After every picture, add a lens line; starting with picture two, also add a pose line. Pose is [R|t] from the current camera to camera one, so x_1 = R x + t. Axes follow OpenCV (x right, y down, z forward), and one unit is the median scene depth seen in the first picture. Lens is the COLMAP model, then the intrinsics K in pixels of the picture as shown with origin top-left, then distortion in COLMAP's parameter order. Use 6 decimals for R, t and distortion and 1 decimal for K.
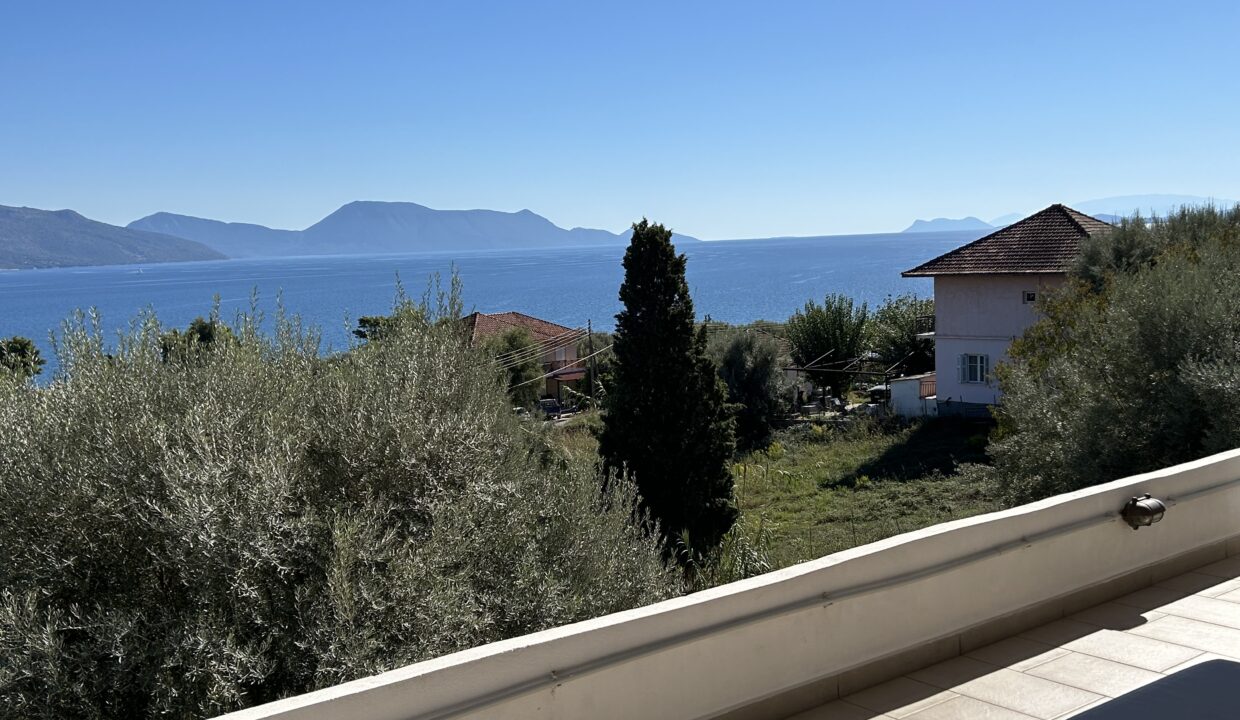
lens RADIAL K [[1252.2, 0, 620.0], [0, 1252.2, 360.0], [0, 0, 1]] dist [0.124931, -0.305641]
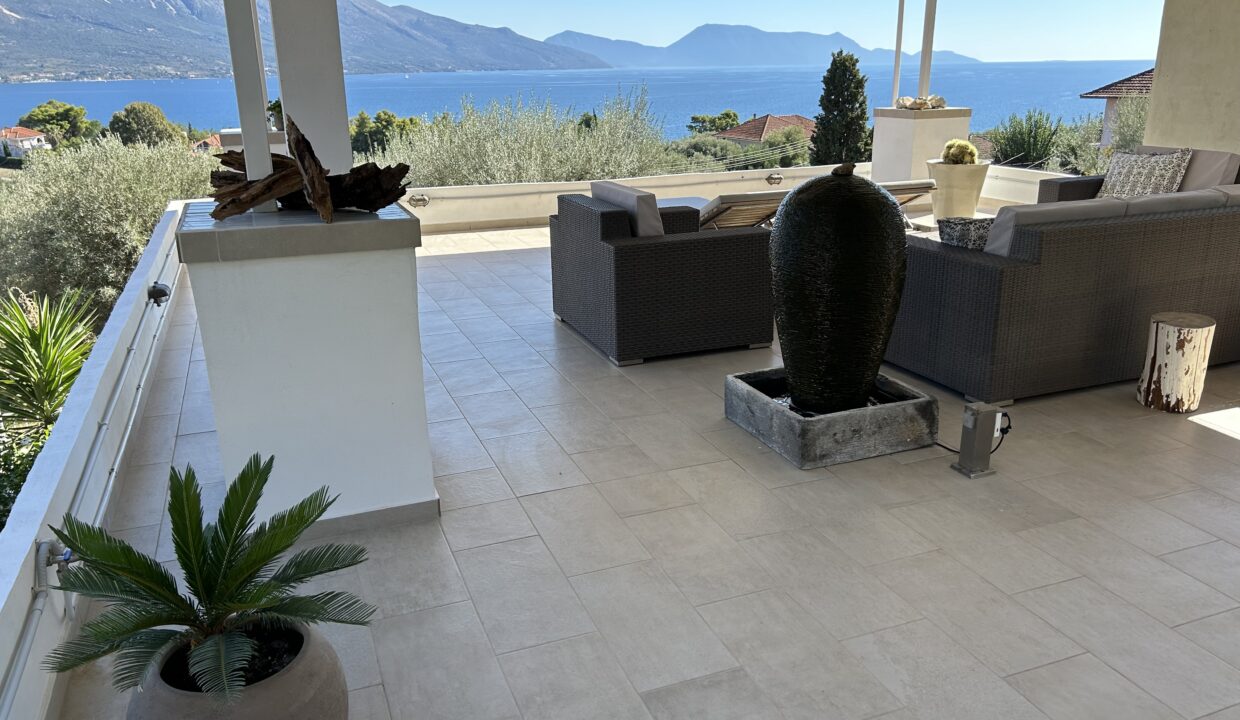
lens RADIAL K [[947.3, 0, 618.9], [0, 947.3, 365.9], [0, 0, 1]] dist [0.054785, -0.063441]
pose [[0.955444, 0.115627, -0.271581, 0.069417], [-0.053708, 0.972823, 0.225237, 0.006292], [0.290244, -0.200615, 0.935688, -0.119092]]
